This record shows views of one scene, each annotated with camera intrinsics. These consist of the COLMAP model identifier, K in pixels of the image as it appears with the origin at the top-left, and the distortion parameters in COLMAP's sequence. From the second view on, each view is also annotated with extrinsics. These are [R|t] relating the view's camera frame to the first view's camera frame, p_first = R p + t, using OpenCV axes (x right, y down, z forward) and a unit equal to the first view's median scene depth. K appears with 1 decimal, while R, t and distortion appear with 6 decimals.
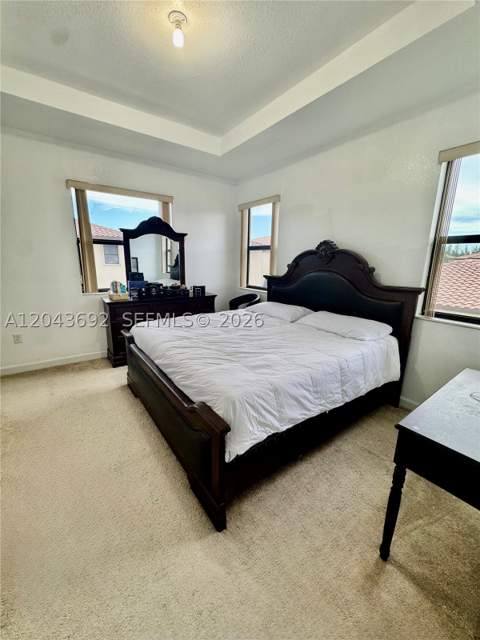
lens RADIAL K [[257.7, 0, 242.5], [0, 257.7, 320.1], [0, 0, 1]] dist [0.001527, 0.000484]
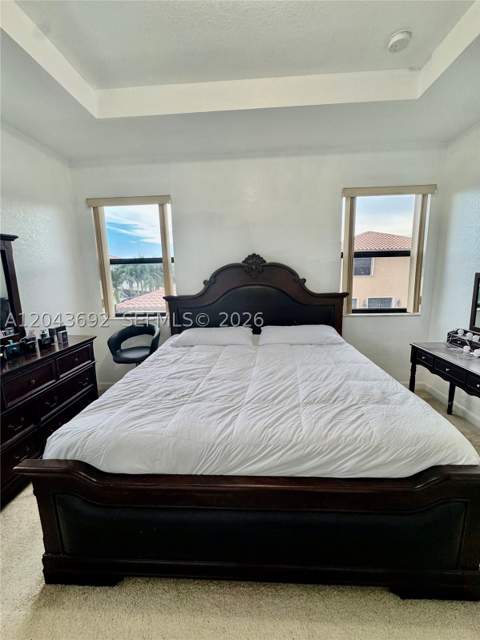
lens RADIAL K [[272.5, 0, 240.0], [0, 272.5, 320.0], [0, 0, 1]] dist [0.000003, 0.000176]
pose [[0.629521, -0.172155, 0.757671, -0.500366], [0.211380, 0.976311, 0.046206, -0.123339], [-0.747677, 0.131068, 0.650999, 0.406497]]
